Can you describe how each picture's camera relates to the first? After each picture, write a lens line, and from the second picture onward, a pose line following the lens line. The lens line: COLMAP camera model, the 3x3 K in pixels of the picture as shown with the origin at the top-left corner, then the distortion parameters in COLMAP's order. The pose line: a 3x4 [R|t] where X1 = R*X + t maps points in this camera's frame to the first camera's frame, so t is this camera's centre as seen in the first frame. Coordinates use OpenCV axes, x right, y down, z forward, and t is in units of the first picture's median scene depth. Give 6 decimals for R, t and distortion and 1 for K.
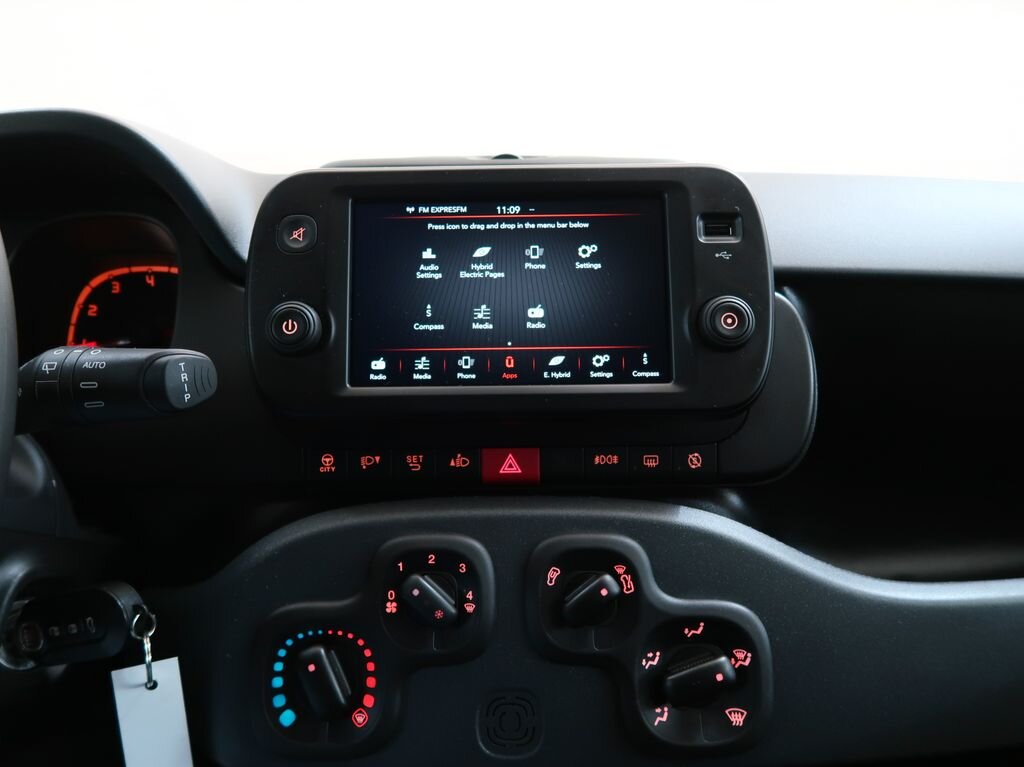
lens RADIAL K [[788.1, 0, 513.5], [0, 788.1, 380.2], [0, 0, 1]] dist [-0.022946, 0.004904]
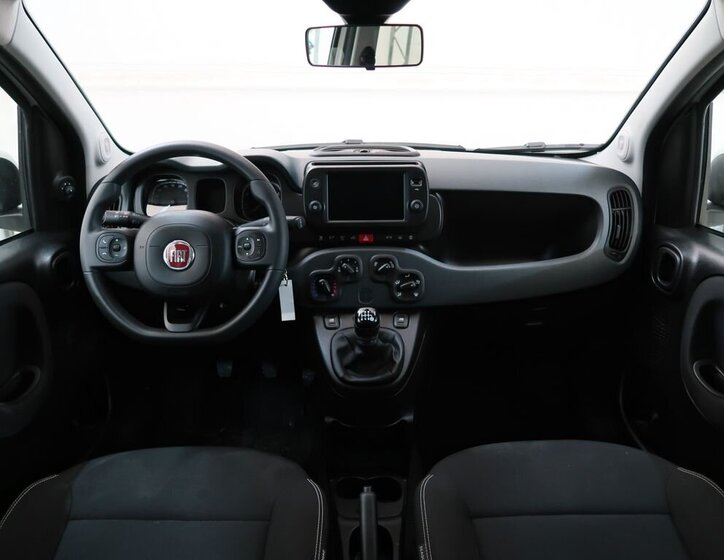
lens RADIAL K [[573.2, 0, 362.0], [0, 573.2, 280.0], [0, 0, 1]] dist [-0.018444, -0.005893]
pose [[0.999942, -0.000225, 0.010742, -0.061538], [-0.001965, 0.979081, 0.203459, -0.317525], [-0.010563, -0.203469, 0.979024, -2.166670]]
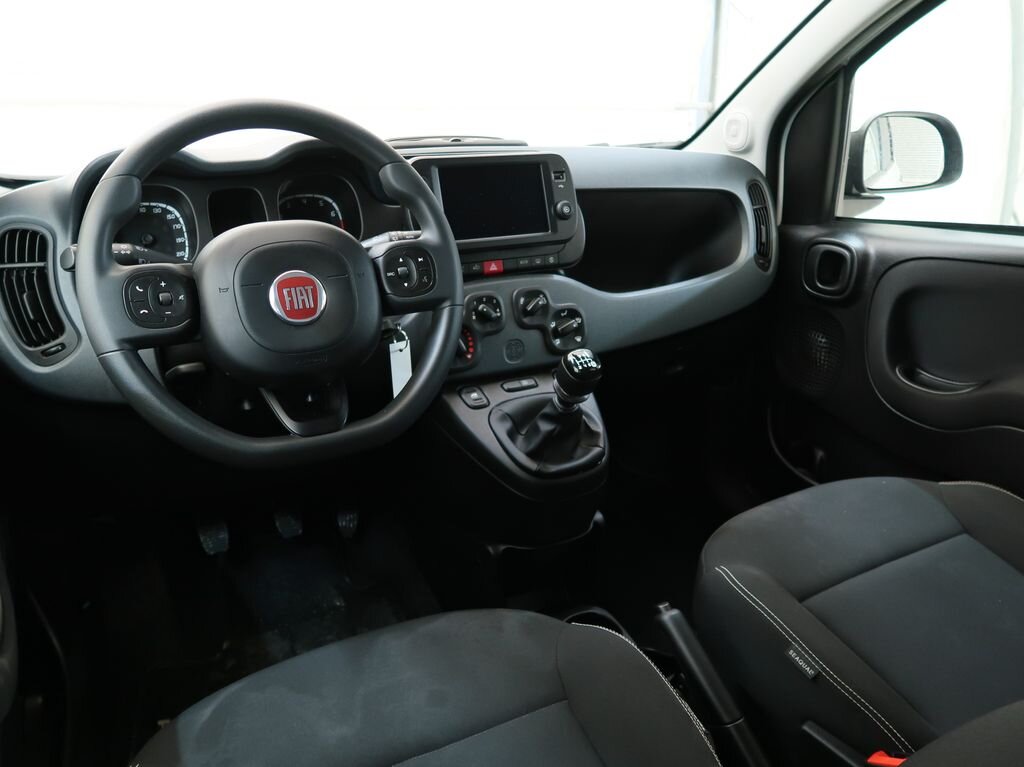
lens RADIAL K [[788.1, 0, 513.5], [0, 788.1, 380.2], [0, 0, 1]] dist [-0.022946, 0.004904]
pose [[0.874756, -0.152004, 0.460106, -1.375454], [0.071695, 0.979674, 0.187346, -0.014878], [-0.479231, -0.130895, 0.867873, -1.579956]]
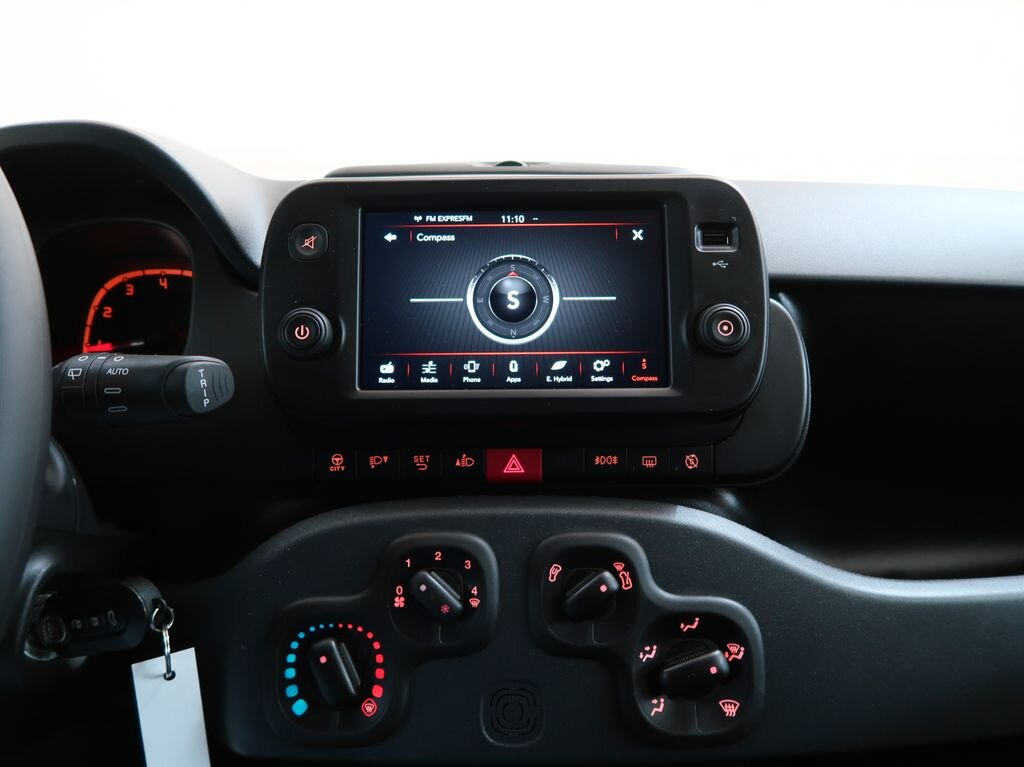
lens RADIAL K [[788.1, 0, 513.5], [0, 788.1, 380.2], [0, 0, 1]] dist [-0.022946, 0.004904]
pose [[0.999994, 0.003402, -0.001046, -0.003916], [-0.003391, 0.999936, 0.010772, -0.016840], [0.001082, -0.010768, 0.999941, -0.039034]]
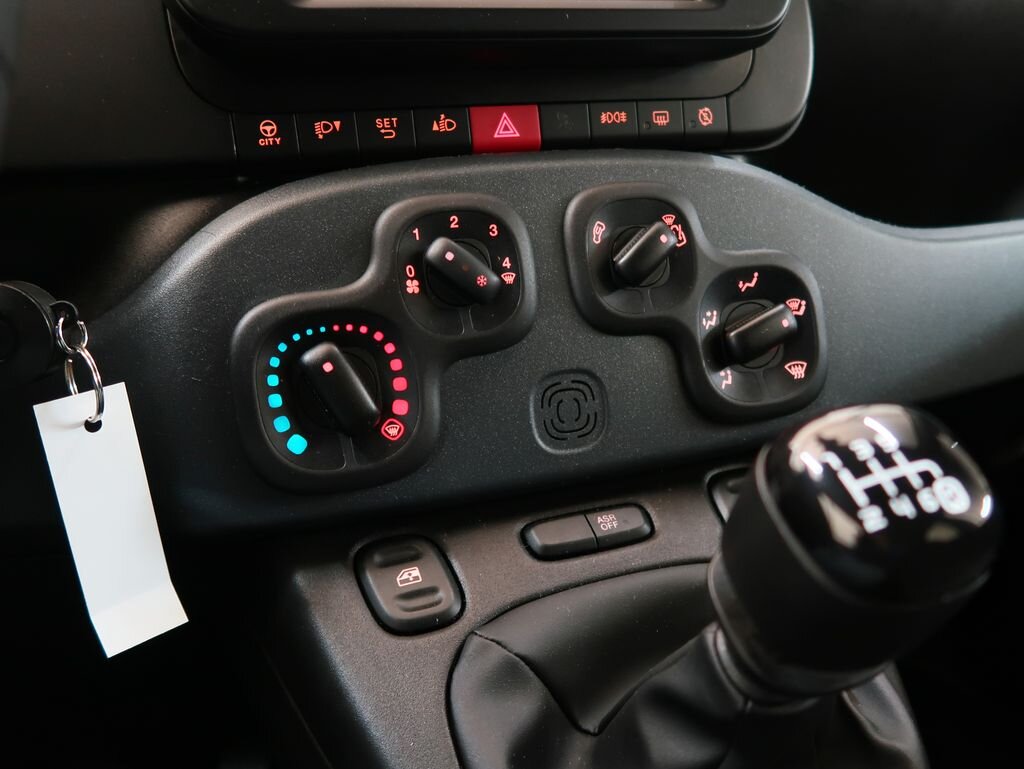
lens RADIAL K [[868.4, 0, 544.3], [0, 868.4, 420.1], [0, 0, 1]] dist [-0.015026, -0.002004]
pose [[0.932482, -0.139316, 0.333270, -0.334590], [0.090687, 0.983372, 0.157336, 0.292864], [-0.349648, -0.116490, 0.929611, 0.142671]]
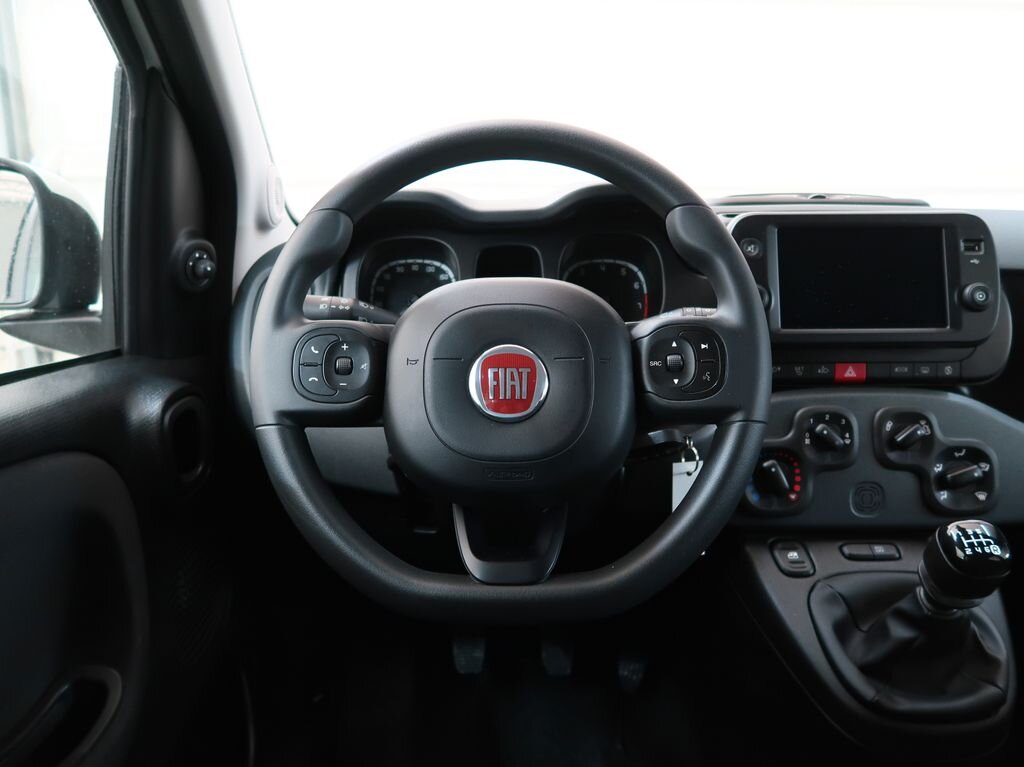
lens RADIAL K [[788.1, 0, 513.5], [0, 788.1, 380.2], [0, 0, 1]] dist [-0.022946, 0.004904]
pose [[0.999992, 0.003883, -0.001354, -0.880641], [-0.003812, 0.998777, 0.049293, 0.041953], [0.001544, -0.049287, 0.998783, -0.946638]]
